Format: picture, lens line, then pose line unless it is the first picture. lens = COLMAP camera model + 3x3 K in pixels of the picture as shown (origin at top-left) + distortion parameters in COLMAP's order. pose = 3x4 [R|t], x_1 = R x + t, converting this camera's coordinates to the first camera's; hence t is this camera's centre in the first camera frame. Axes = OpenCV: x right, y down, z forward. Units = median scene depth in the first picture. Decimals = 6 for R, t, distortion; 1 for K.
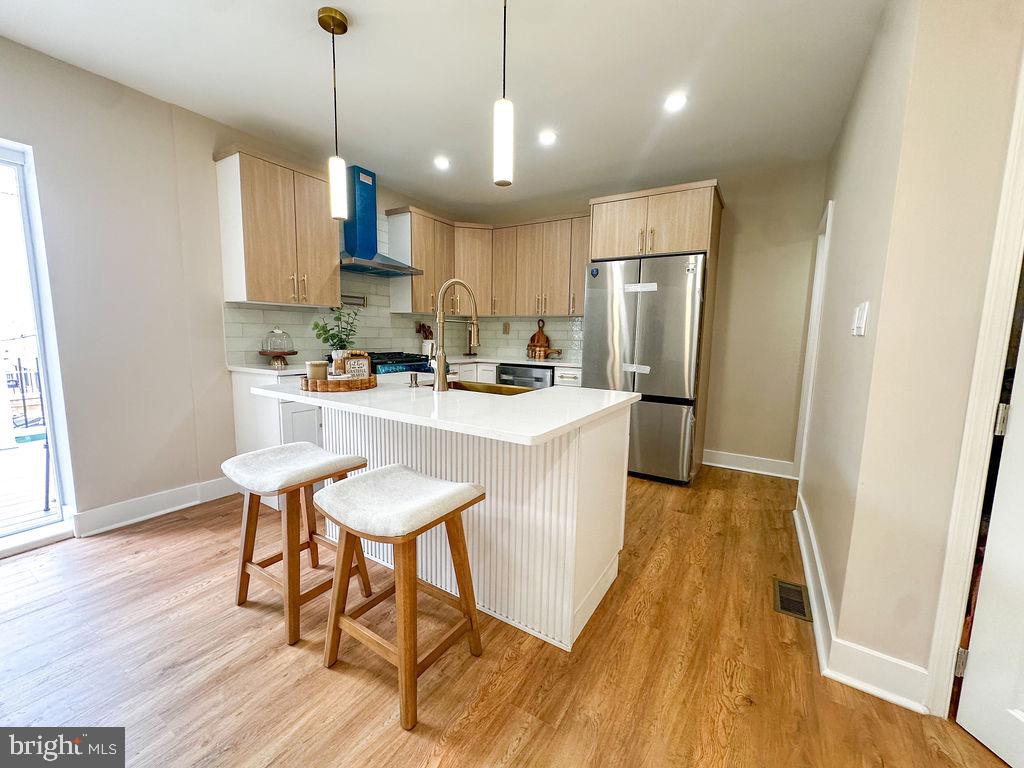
lens RADIAL K [[412.3, 0, 510.9], [0, 412.3, 384.6], [0, 0, 1]] dist [0.000269, 0.000047]
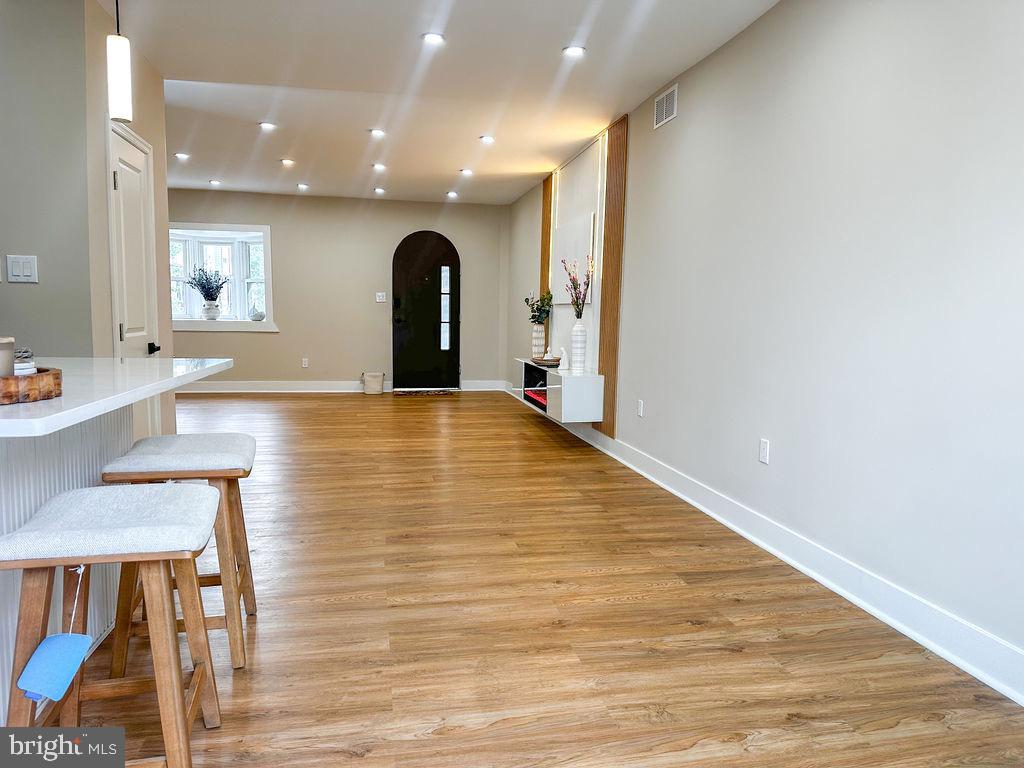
lens RADIAL K [[705.5, 0, 513.1], [0, 705.5, 385.2], [0, 0, 1]] dist [0.003244, 0.000394]
pose [[-0.681738, -0.104962, 0.724028, -2.085688], [0.056889, 0.979052, 0.195499, -0.184970], [-0.729381, 0.174469, -0.661486, 1.711119]]
